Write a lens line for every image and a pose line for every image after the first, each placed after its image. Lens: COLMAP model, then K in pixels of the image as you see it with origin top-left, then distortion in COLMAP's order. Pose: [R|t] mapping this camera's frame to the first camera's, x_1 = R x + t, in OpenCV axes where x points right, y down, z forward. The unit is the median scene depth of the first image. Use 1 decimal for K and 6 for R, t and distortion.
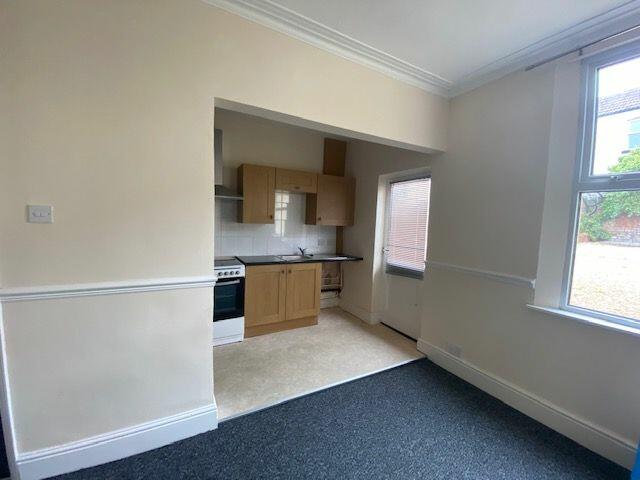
lens RADIAL K [[258.7, 0, 316.5], [0, 258.7, 238.7], [0, 0, 1]] dist [-0.011303, -0.000541]
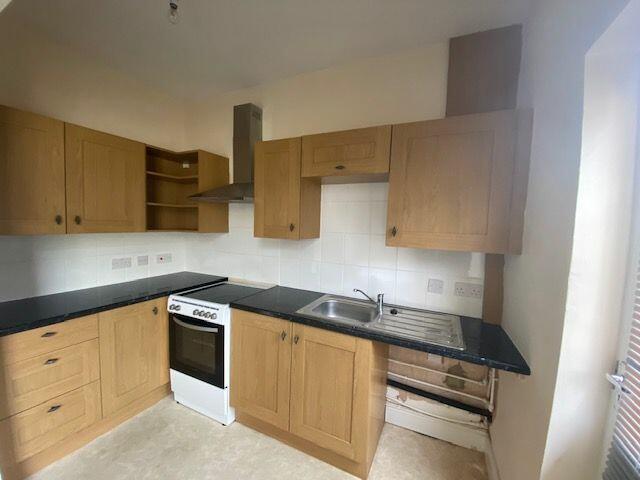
lens RADIAL K [[258.7, 0, 319.5], [0, 258.7, 238.6], [0, 0, 1]] dist [-0.011303, -0.000541]
pose [[0.595011, 0.038621, -0.802789, 0.305613], [-0.065368, 0.997861, -0.000444, -0.065406], [0.801055, 0.052741, 0.596263, 0.728650]]
